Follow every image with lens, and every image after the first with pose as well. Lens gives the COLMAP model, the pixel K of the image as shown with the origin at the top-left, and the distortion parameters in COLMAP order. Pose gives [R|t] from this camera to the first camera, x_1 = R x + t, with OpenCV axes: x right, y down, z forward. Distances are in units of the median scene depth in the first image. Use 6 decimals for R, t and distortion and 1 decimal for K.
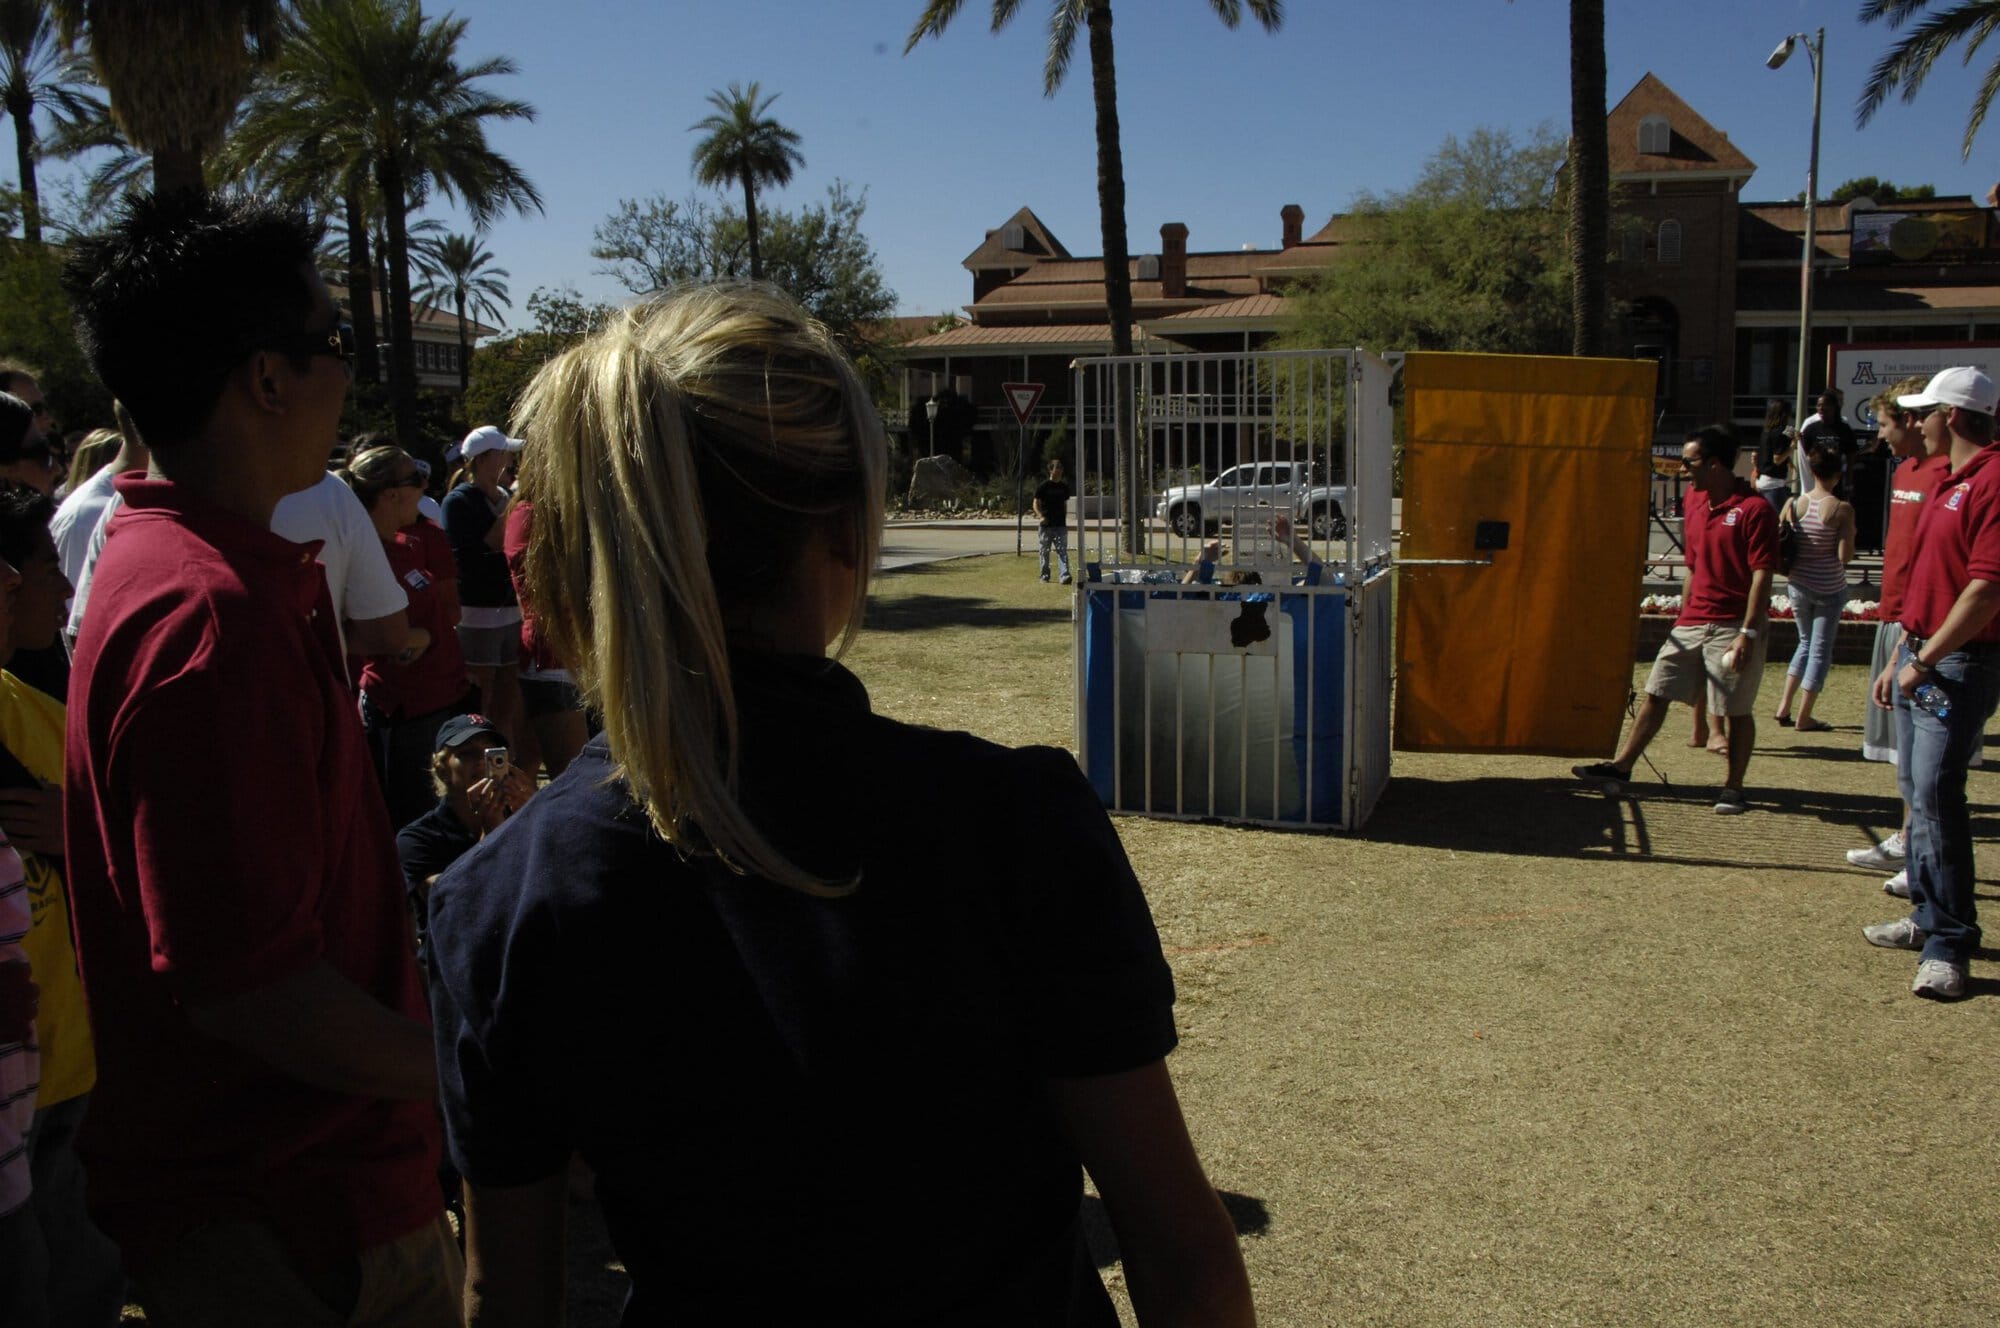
lens RADIAL K [[1563.6, 0, 987.2], [0, 1563.6, 672.8], [0, 0, 1]] dist [-0.172859, 0.122358]
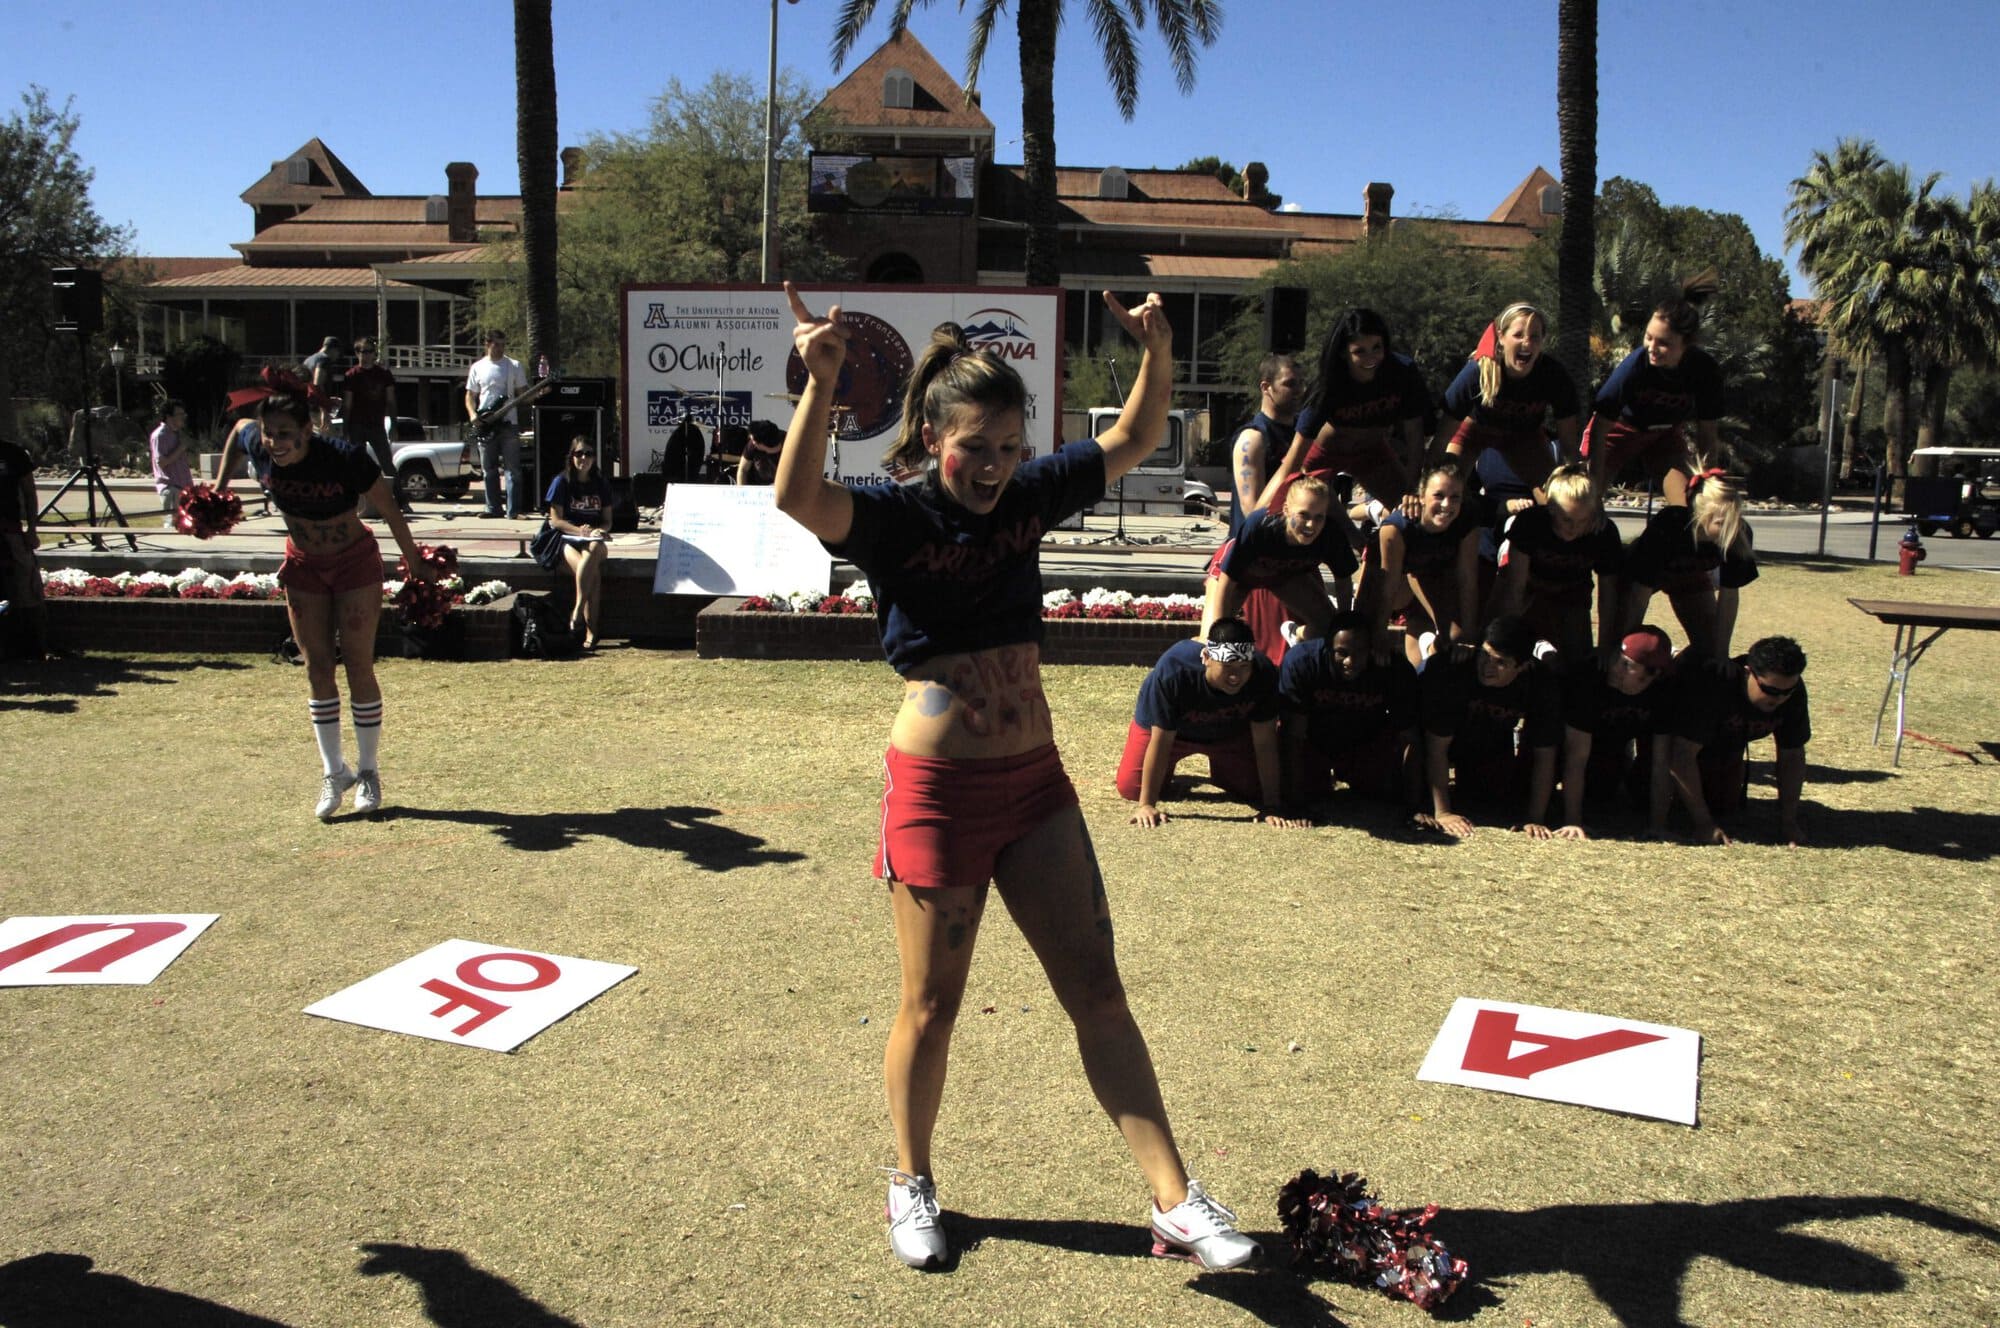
lens RADIAL K [[1562.9, 0, 996.2], [0, 1562.9, 680.8], [0, 0, 1]] dist [-0.161125, 0.116081]
pose [[0.945529, -0.024669, 0.324602, 0.170554], [0.014517, 0.999328, 0.033661, -0.003362], [-0.325214, -0.027115, 0.945252, 0.017172]]
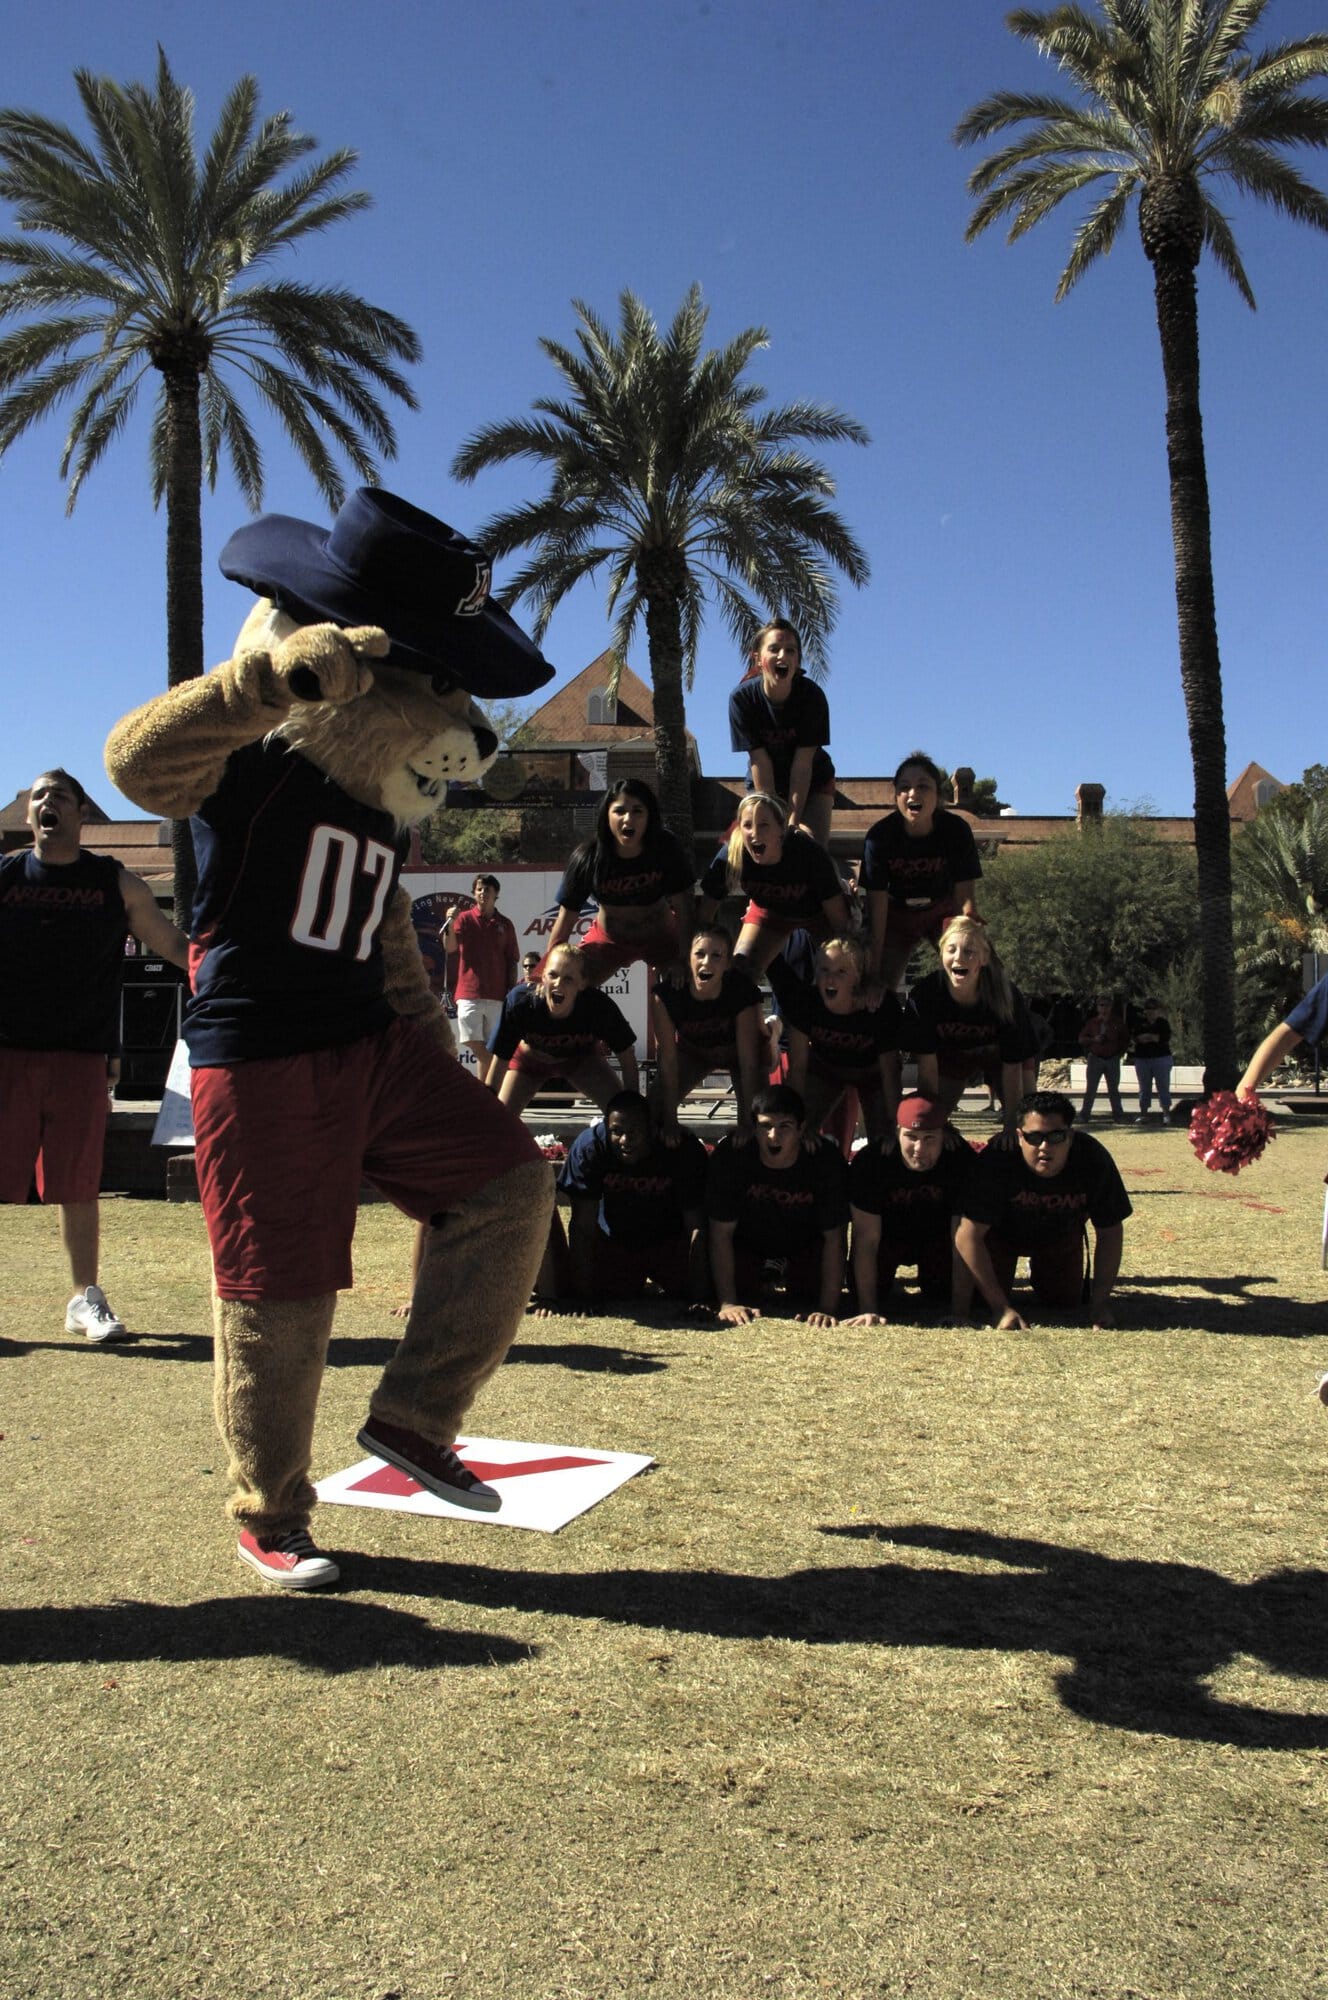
lens RADIAL K [[1580.8, 0, 674.7], [0, 1580.8, 1004.7], [0, 0, 1]] dist [-0.157801, 0.127471]
pose [[0.961899, 0.015872, 0.272945, 0.205889], [0.028045, 0.987319, -0.156249, 0.007427], [-0.271964, 0.157951, 0.949256, 0.007837]]
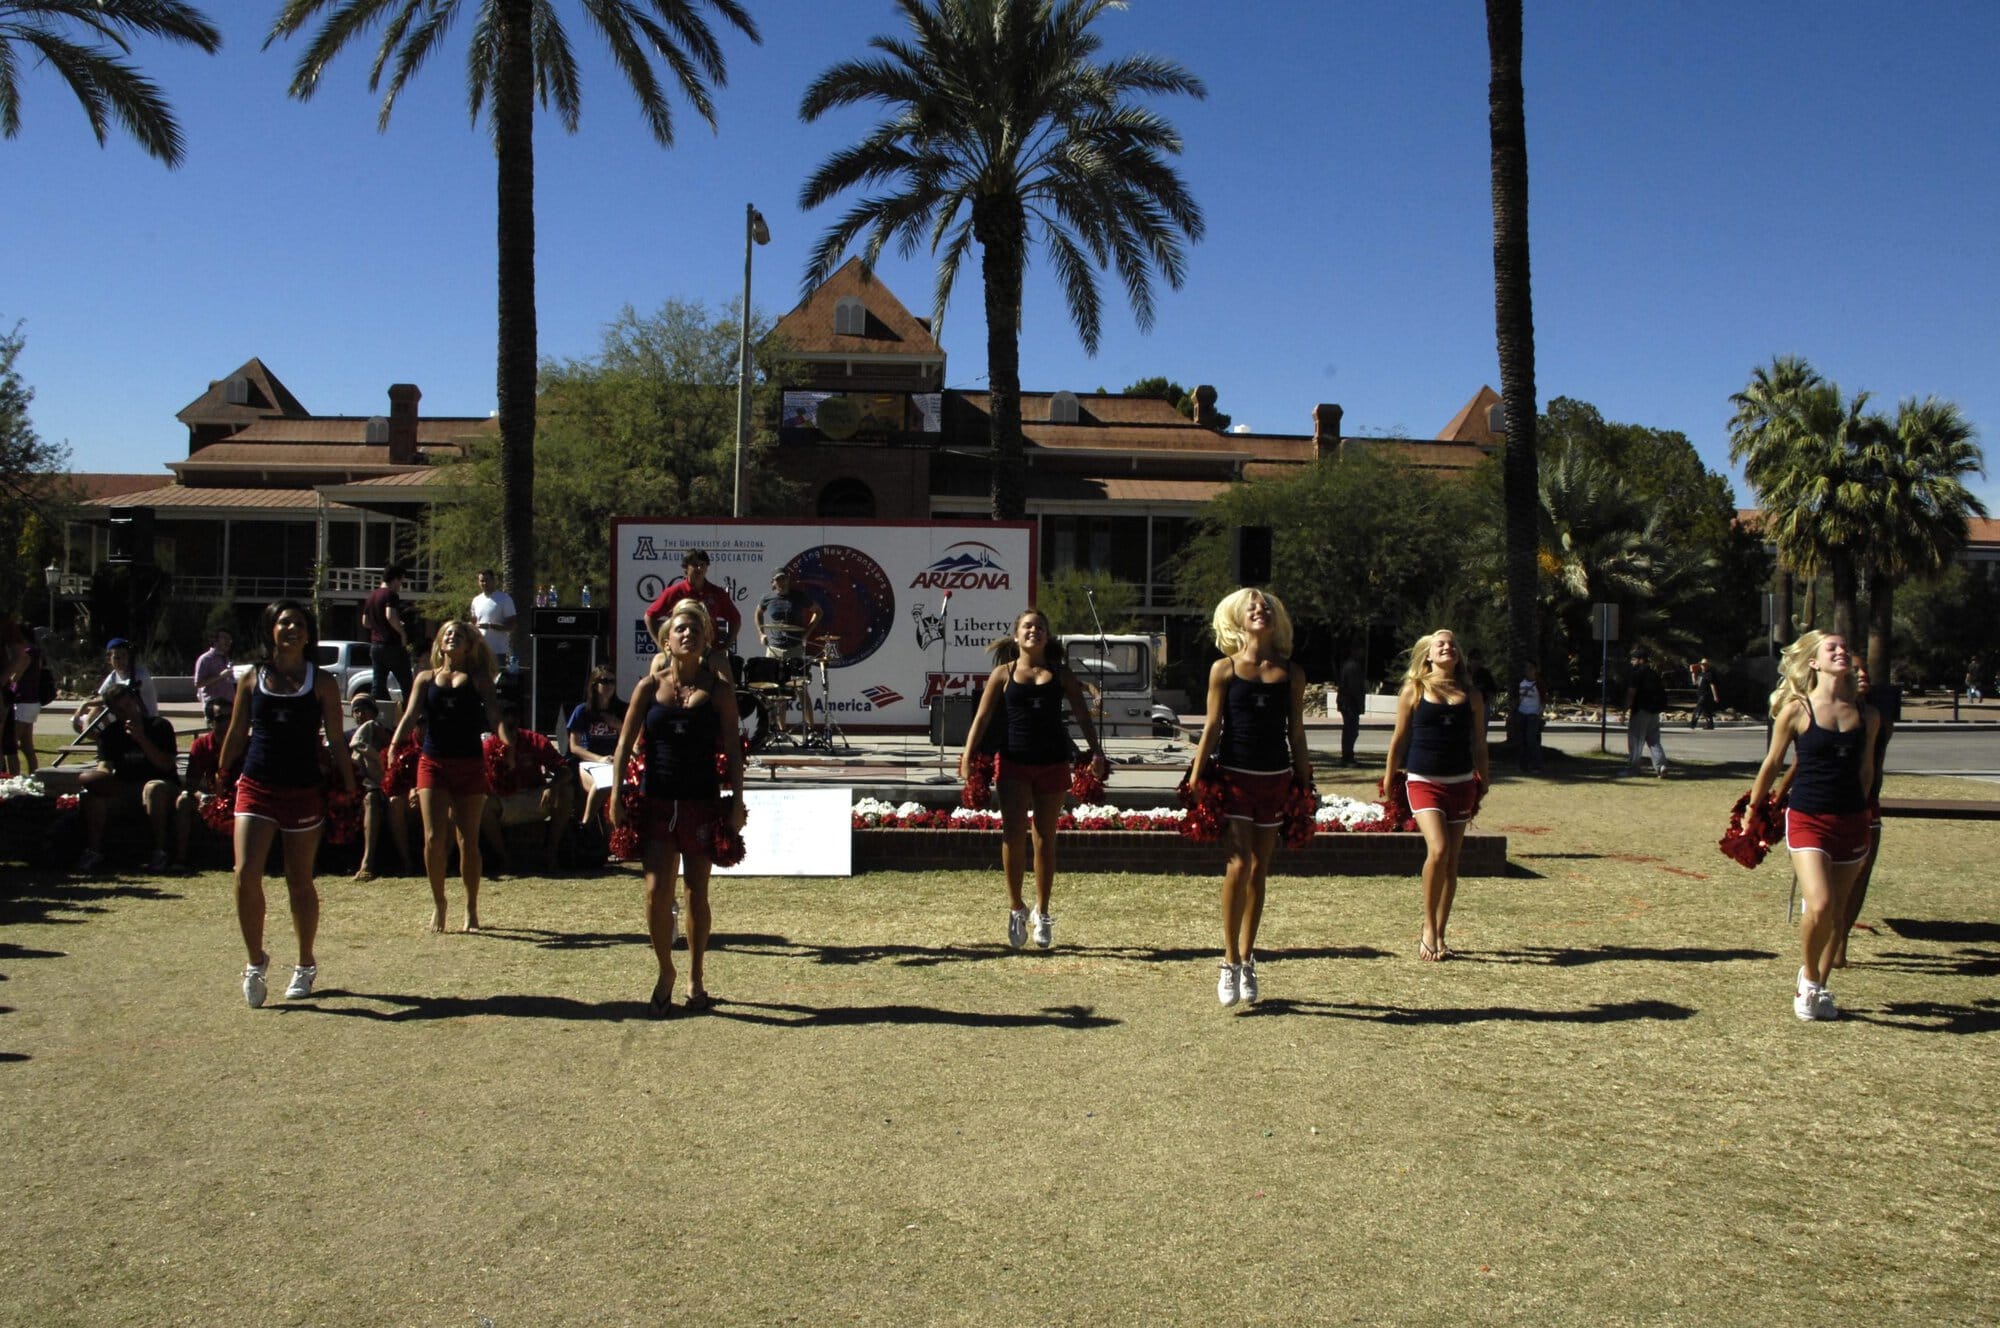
lens RADIAL K [[1641.9, 0, 1003.6], [0, 1641.9, 673.1], [0, 0, 1]] dist [-0.152568, 0.097901]
pose [[0.931929, 0.016587, 0.362262, 0.153957], [0.026278, 0.993239, -0.113077, -0.000696], [-0.361688, 0.114899, 0.925192, -0.007005]]
